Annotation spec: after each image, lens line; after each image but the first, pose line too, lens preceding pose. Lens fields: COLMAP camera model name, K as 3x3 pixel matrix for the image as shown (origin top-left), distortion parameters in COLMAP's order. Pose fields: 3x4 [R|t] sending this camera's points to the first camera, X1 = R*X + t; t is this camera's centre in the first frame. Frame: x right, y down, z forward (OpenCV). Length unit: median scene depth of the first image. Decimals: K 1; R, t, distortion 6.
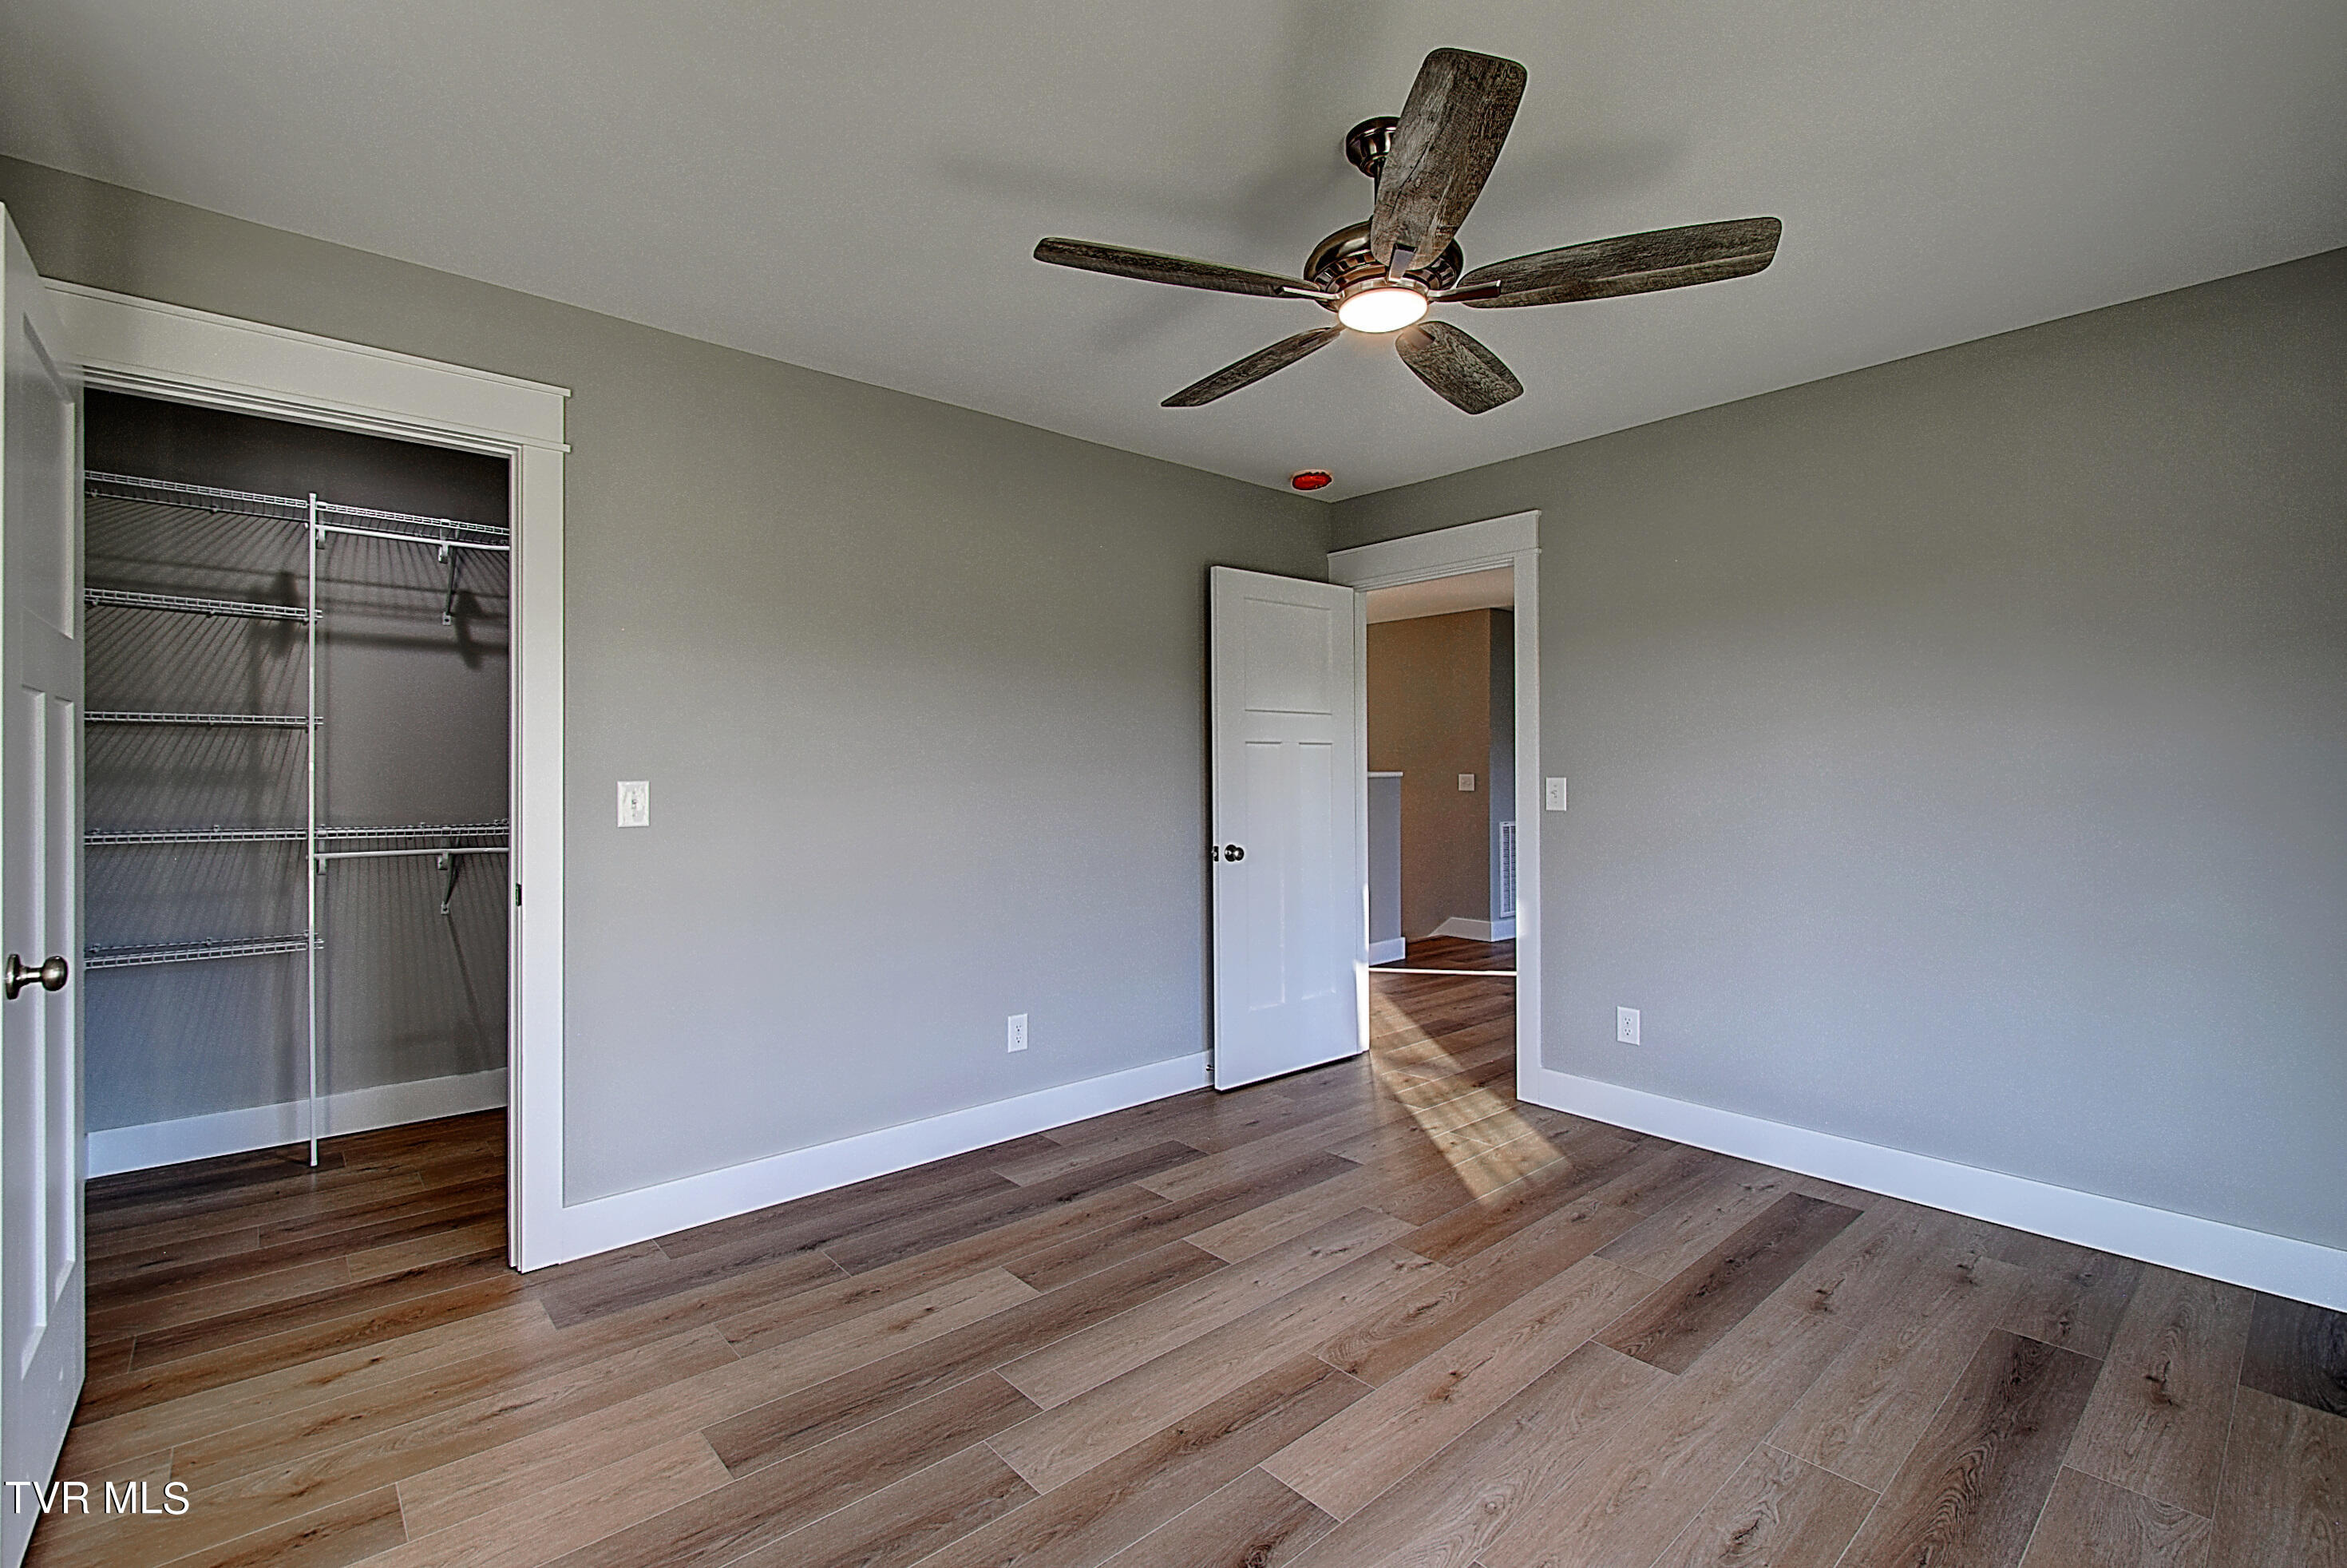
lens RADIAL K [[1045.6, 0, 1162.4], [0, 1045.6, 781.1], [0, 0, 1]] dist [0.009505, -0.013801]
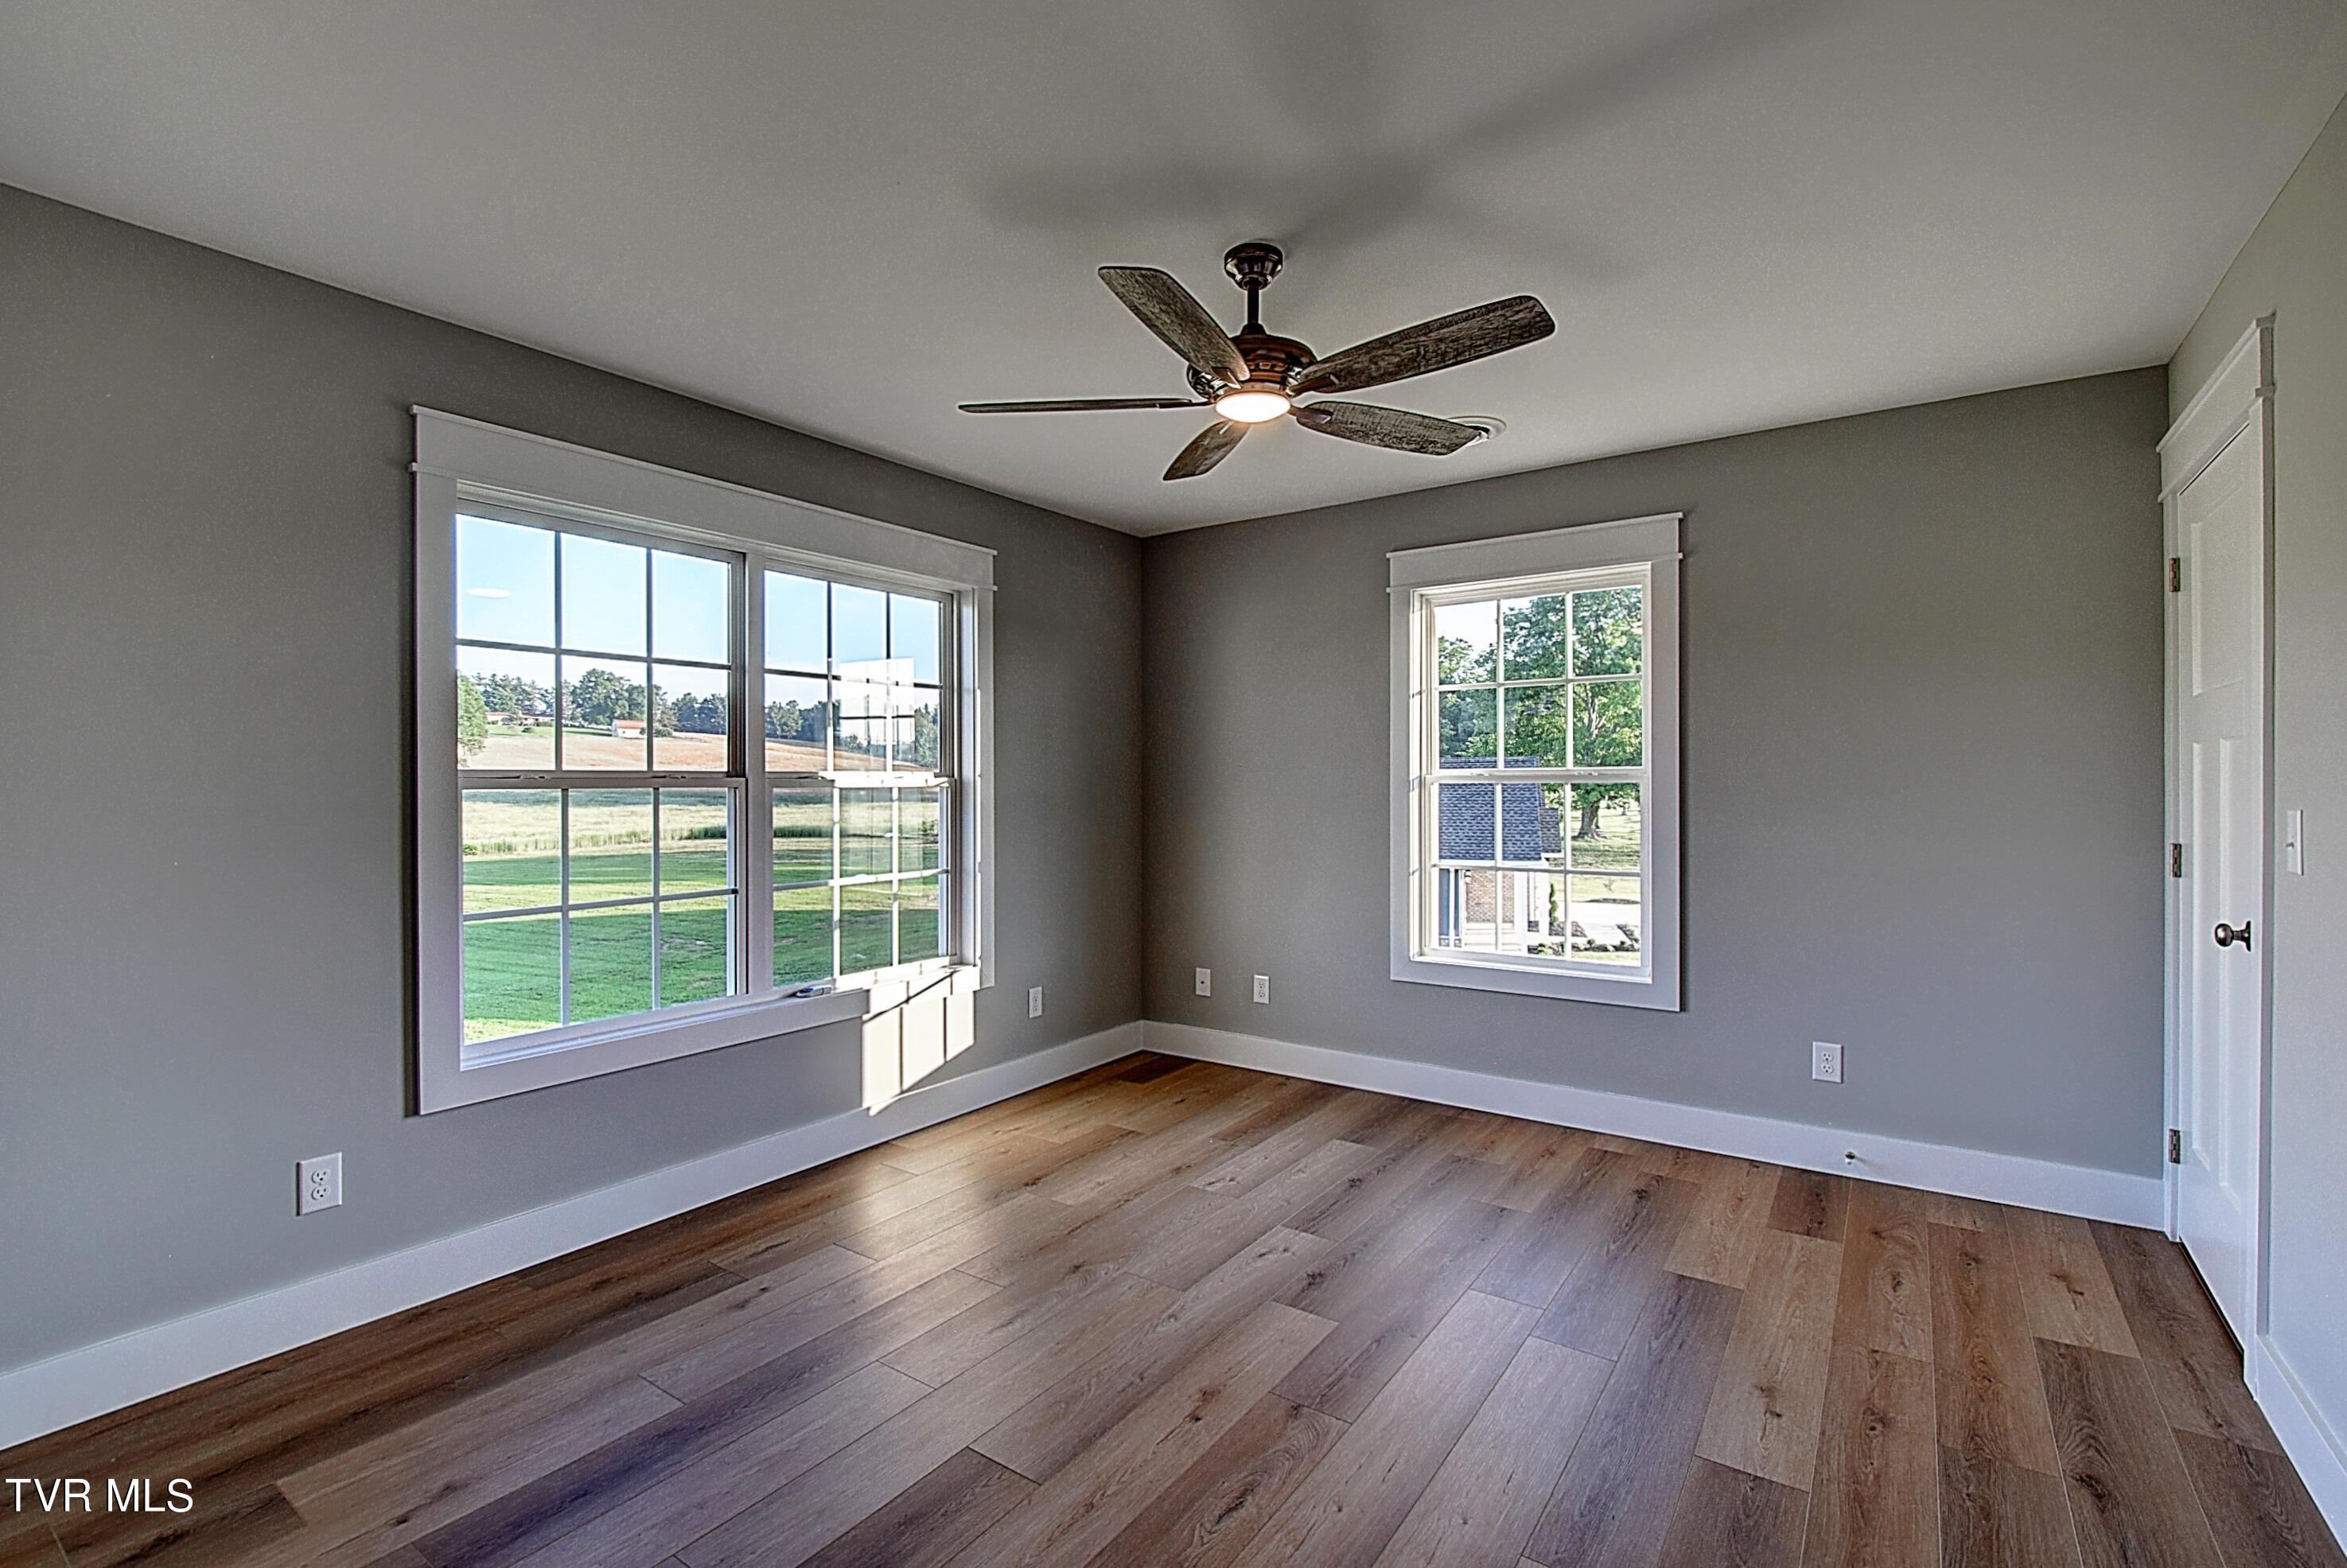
lens RADIAL K [[1045.5, 0, 1162.4], [0, 1045.5, 781.1], [0, 0, 1]] dist [0.009505, -0.013801]
pose [[-0.972399, 0.002996, -0.233304, 0.513384], [0.001441, 0.999976, 0.006837, -0.032507], [0.233319, 0.006312, -0.972380, 1.855533]]
